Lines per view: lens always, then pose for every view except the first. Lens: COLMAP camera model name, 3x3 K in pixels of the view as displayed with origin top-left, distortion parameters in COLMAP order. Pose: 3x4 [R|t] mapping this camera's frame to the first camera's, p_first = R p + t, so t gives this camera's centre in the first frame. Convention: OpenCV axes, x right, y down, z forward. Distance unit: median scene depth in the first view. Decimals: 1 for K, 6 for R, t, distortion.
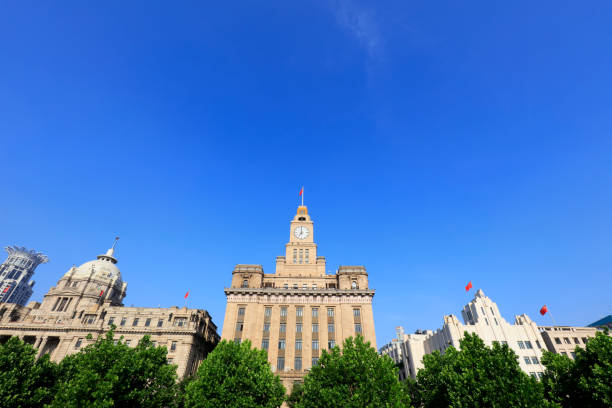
lens RADIAL K [[279.2, 0, 309.4], [0, 279.2, 203.4], [0, 0, 1]] dist [-0.029412, 0.001269]
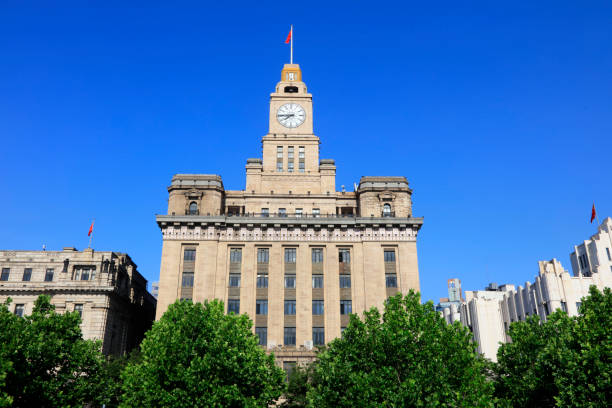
lens RADIAL K [[518.4, 0, 304.3], [0, 518.4, 206.4], [0, 0, 1]] dist [-0.059069, 0.110567]
pose [[0.999916, -0.002880, 0.012628, -0.019700], [-0.000700, 0.961533, 0.274688, -0.000866], [-0.012934, -0.274673, 0.961451, -0.002003]]
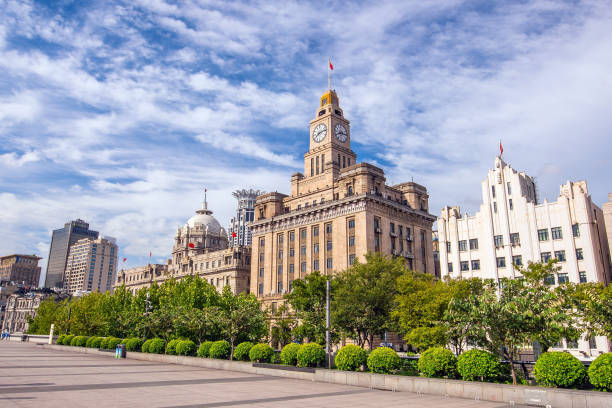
lens RADIAL K [[475.8, 0, 308.2], [0, 475.8, 202.4], [0, 0, 1]] dist [0.023986, 0.003939]
pose [[0.666175, -0.198181, -0.718982, 1.099287], [0.454547, 0.872190, 0.180751, 0.023766], [0.591268, -0.447223, 0.671114, 0.008294]]
